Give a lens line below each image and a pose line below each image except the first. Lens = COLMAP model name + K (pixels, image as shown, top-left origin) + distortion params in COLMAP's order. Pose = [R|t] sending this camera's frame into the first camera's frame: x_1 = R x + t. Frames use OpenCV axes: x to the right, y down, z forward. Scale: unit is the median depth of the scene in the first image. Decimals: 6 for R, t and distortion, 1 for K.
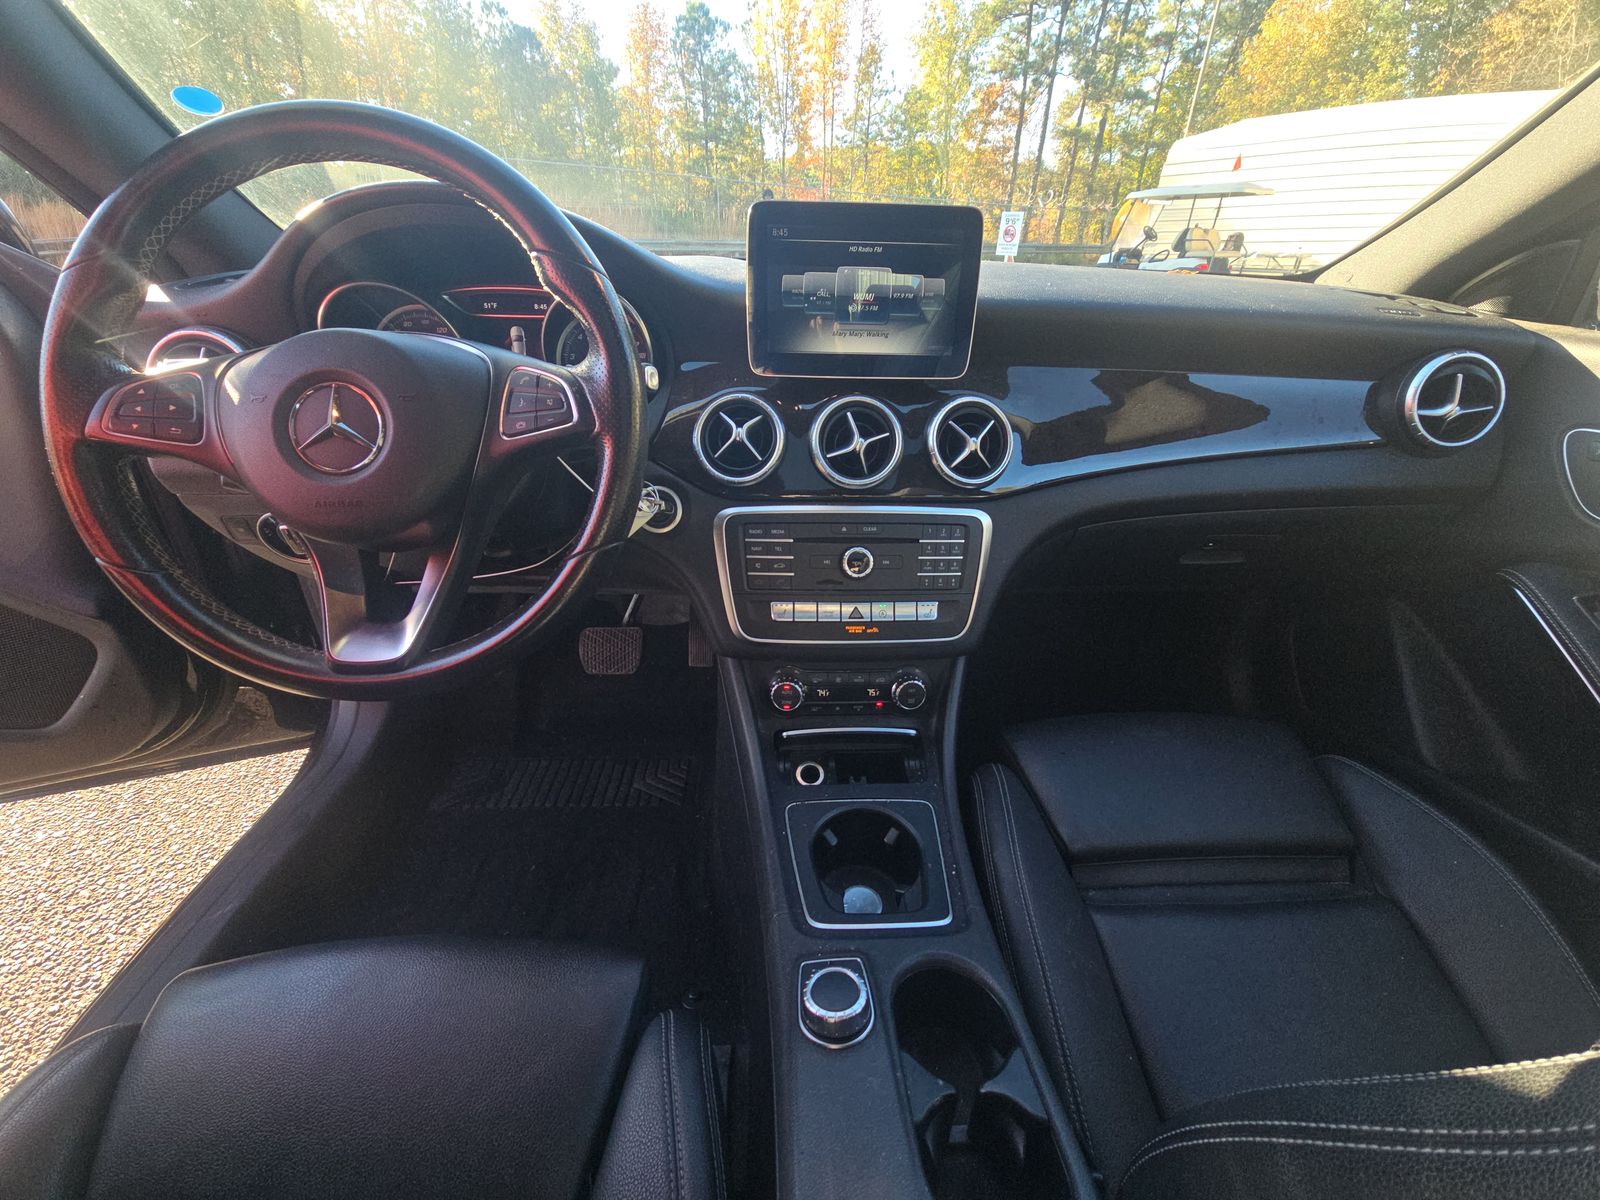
lens RADIAL K [[628.8, 0, 800.5], [0, 628.8, 606.5], [0, 0, 1]] dist [-0.002103, -0.000176]
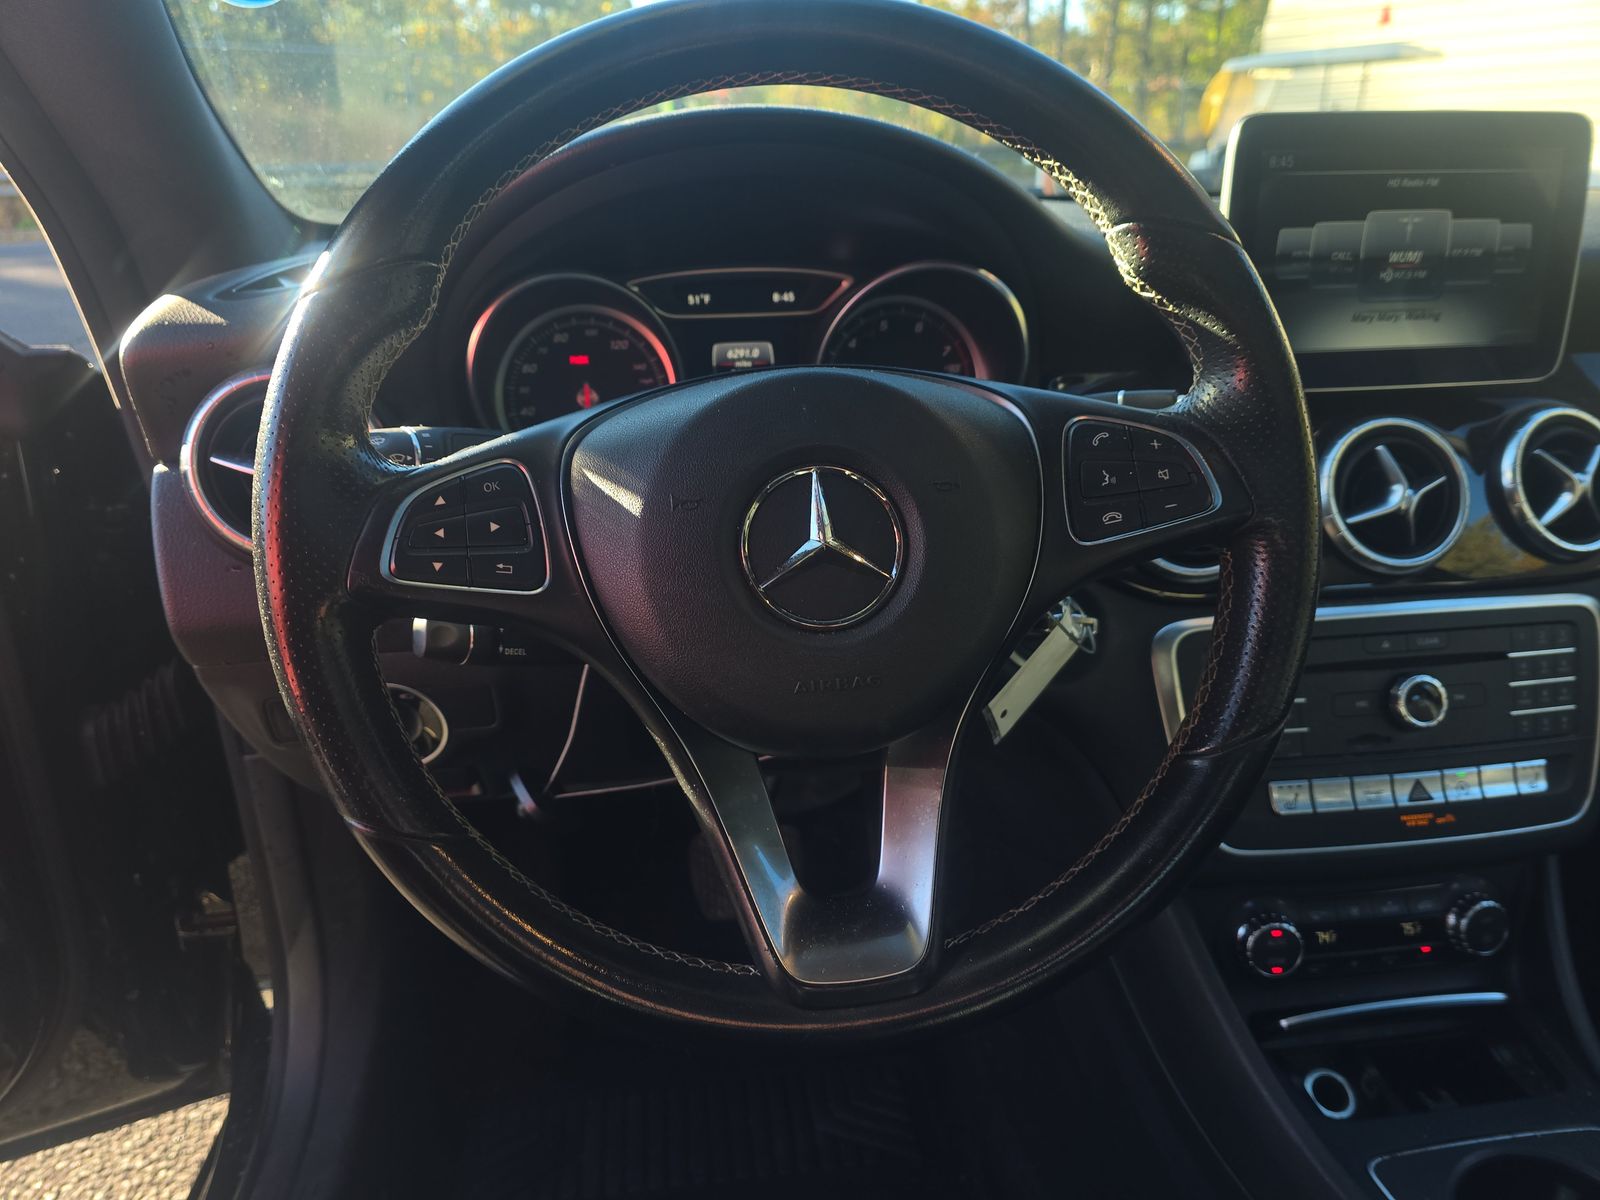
lens RADIAL K [[1073.9, 0, 809.6], [0, 1073.9, 607.9], [0, 0, 1]] dist [-0.005246, -0.007145]
pose [[0.996404, -0.066430, 0.052595, -0.501553], [0.072495, 0.989713, -0.123341, -0.074234], [-0.043861, 0.126710, 0.990970, 0.058279]]
